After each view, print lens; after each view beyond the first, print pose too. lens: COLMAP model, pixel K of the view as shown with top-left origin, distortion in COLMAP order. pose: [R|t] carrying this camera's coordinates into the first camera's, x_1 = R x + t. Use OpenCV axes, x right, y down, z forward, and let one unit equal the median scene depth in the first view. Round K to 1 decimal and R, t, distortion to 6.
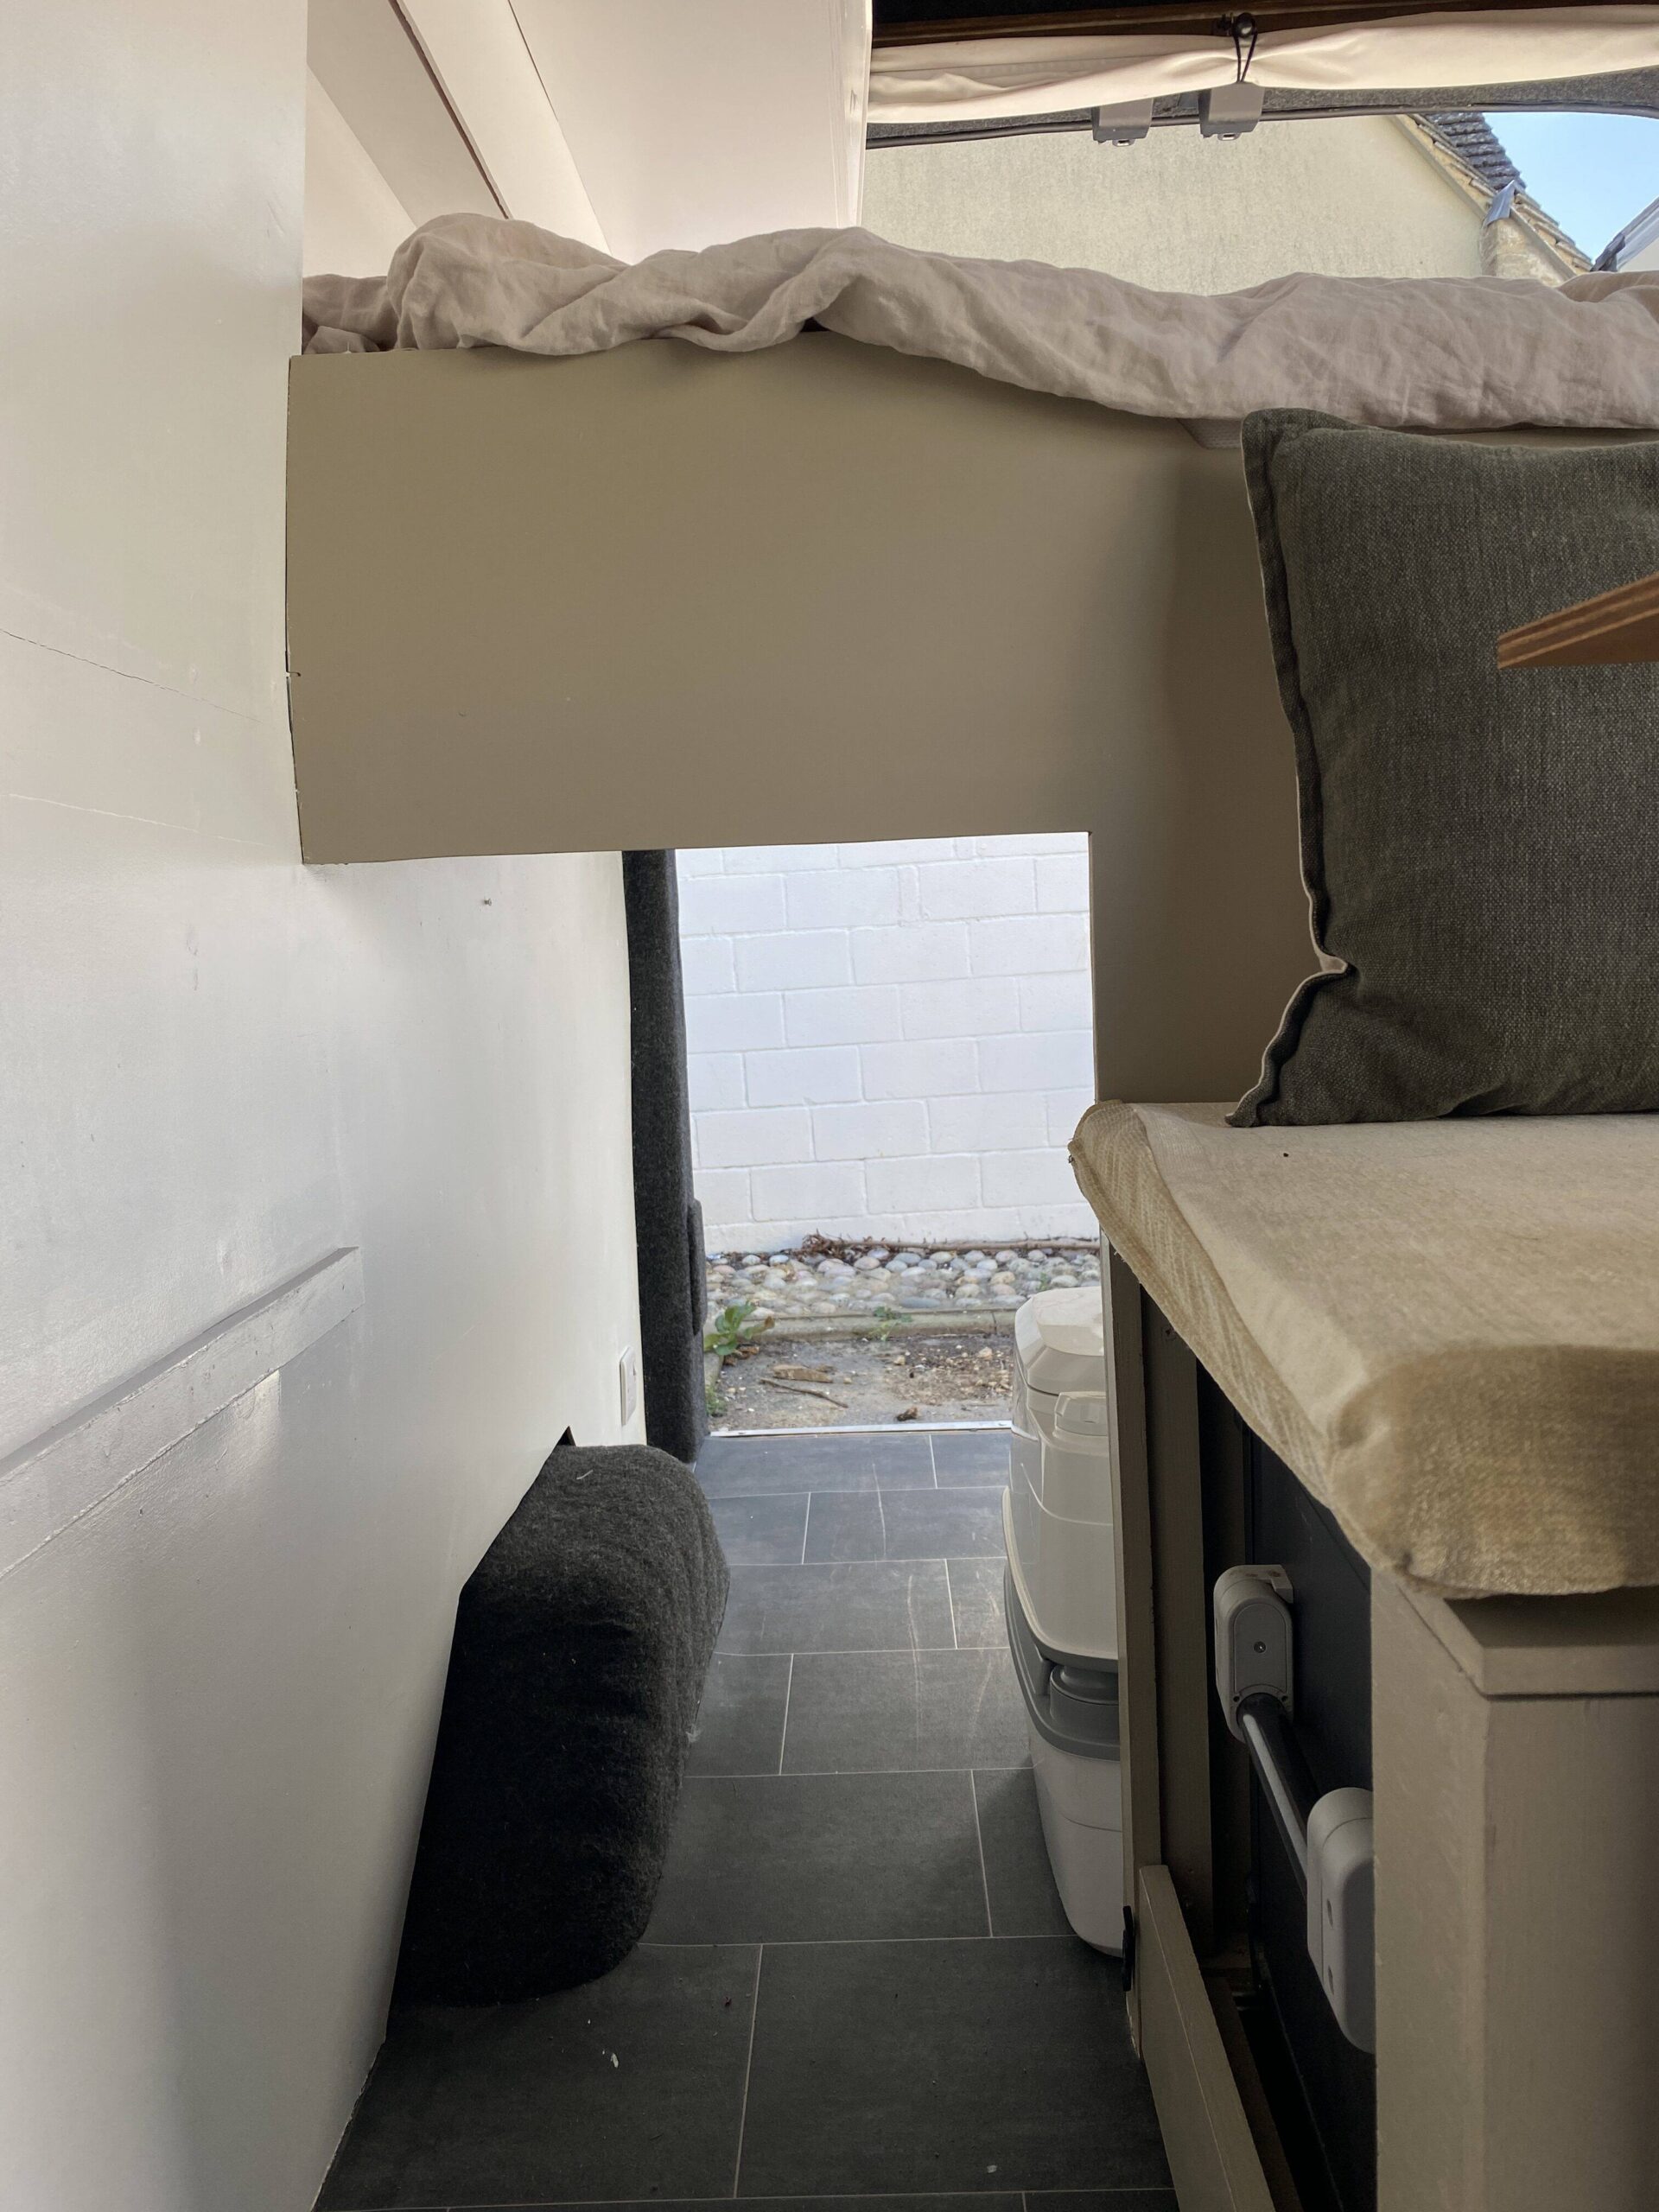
lens RADIAL K [[1706.6, 0, 816.1], [0, 1706.6, 1101.1], [0, 0, 1]] dist [0.001092, 0.001843]
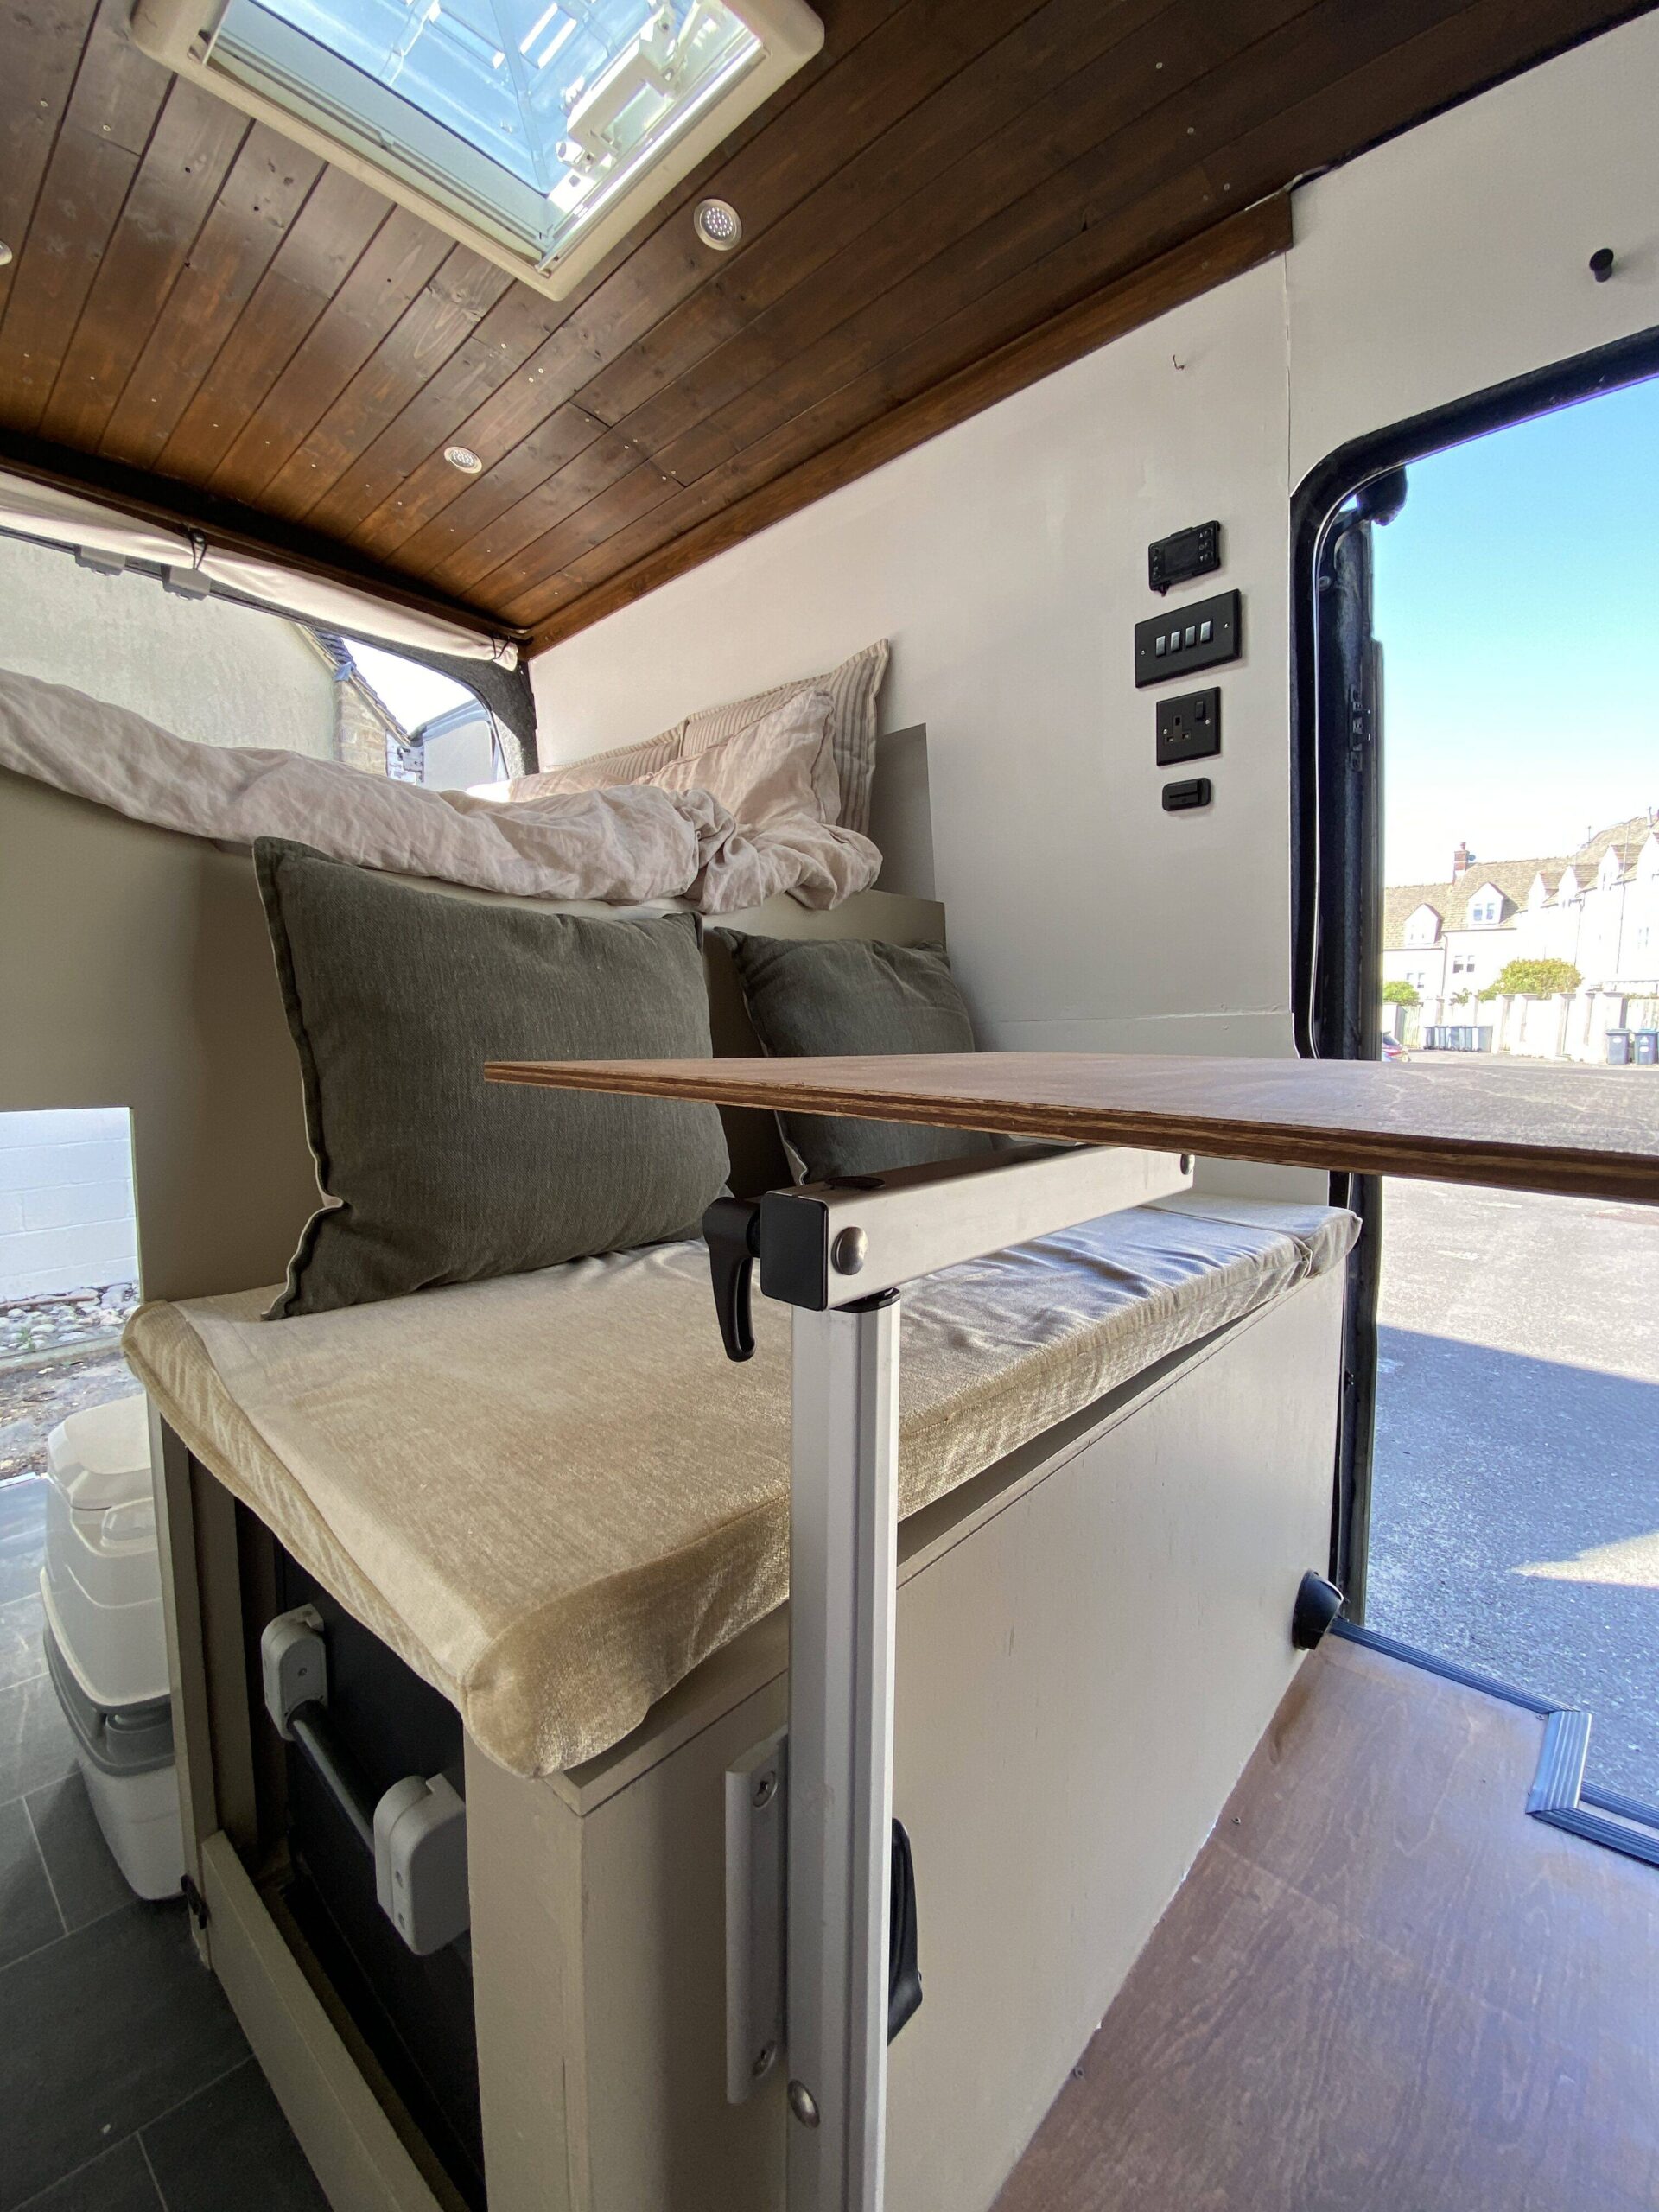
lens RADIAL K [[897.9, 0, 837.1], [0, 897.9, 1102.5], [0, 0, 1]] dist [0.007991, -0.010330]
pose [[0.636303, -0.014428, 0.771304, -0.037867], [0.052220, 0.998337, -0.024405, -0.122850], [-0.769669, 0.055807, 0.635999, 0.110228]]
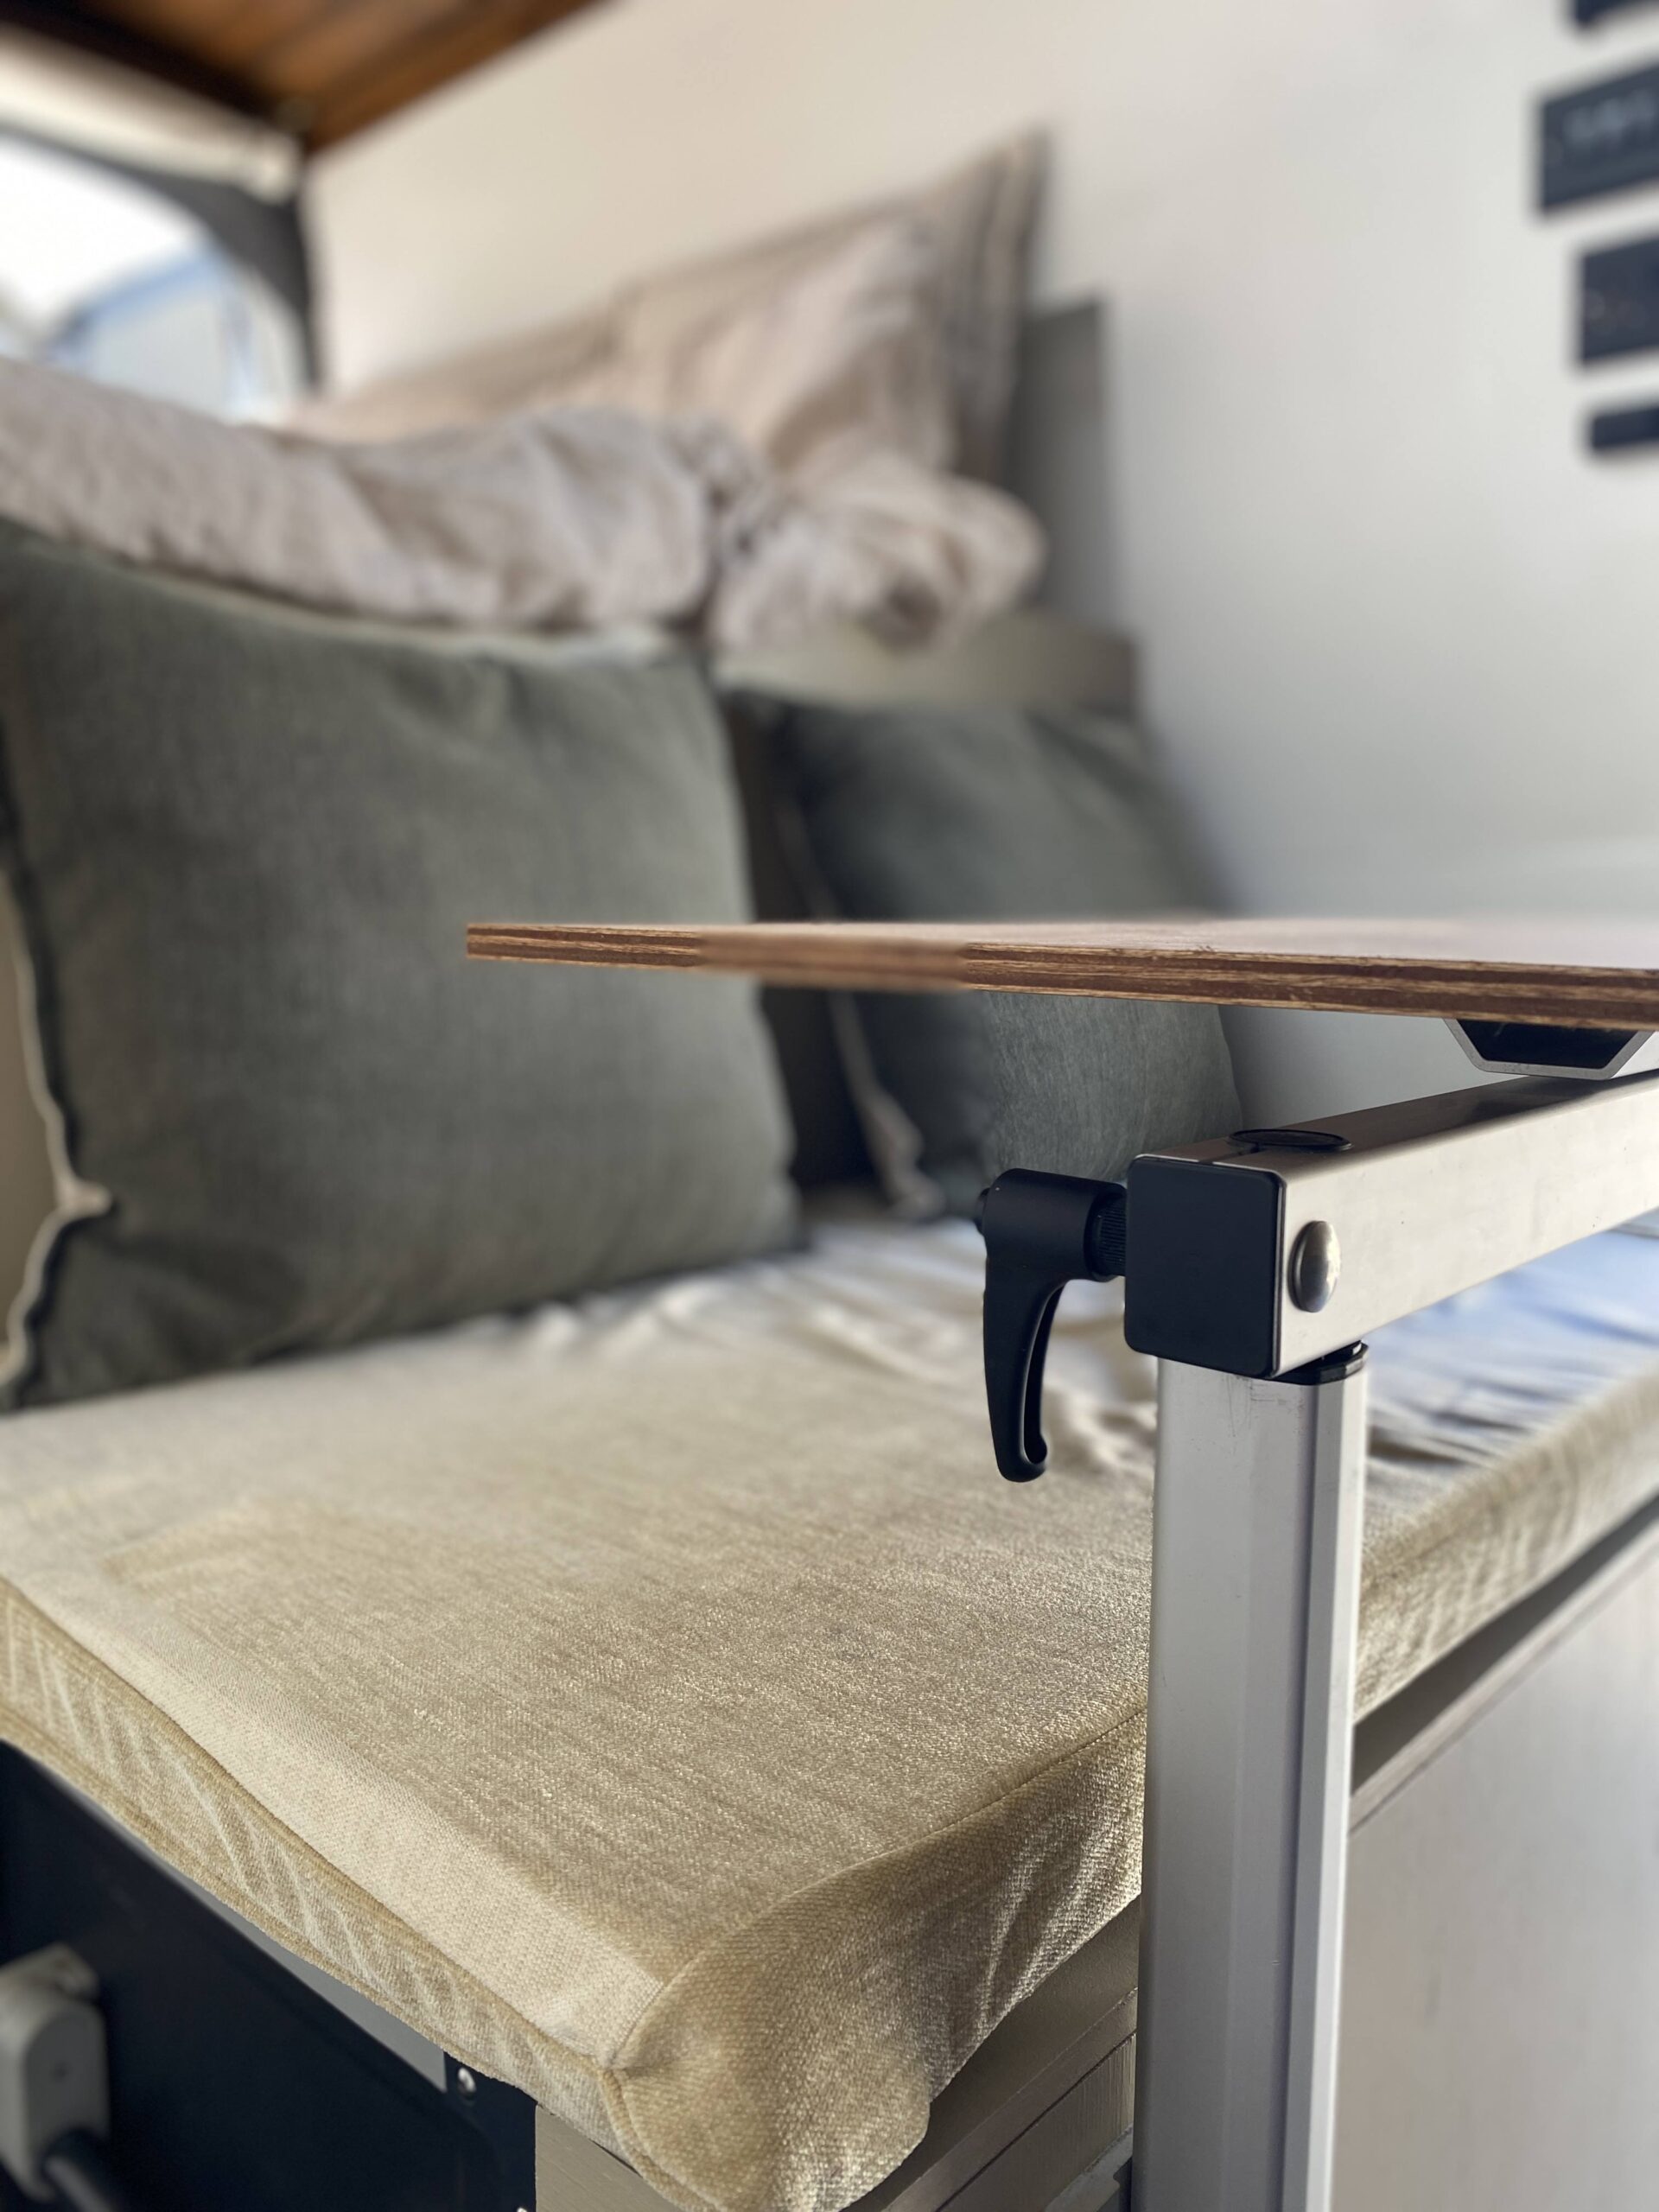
lens RADIAL K [[1706.6, 0, 825.5], [0, 1706.6, 1087.9], [0, 0, 1]] dist [0.001092, 0.001843]
pose [[0.634545, -0.041747, 0.771758, -0.104430], [0.054035, 0.998493, 0.009584, -0.118180], [-0.770995, 0.035620, 0.635844, 0.190221]]
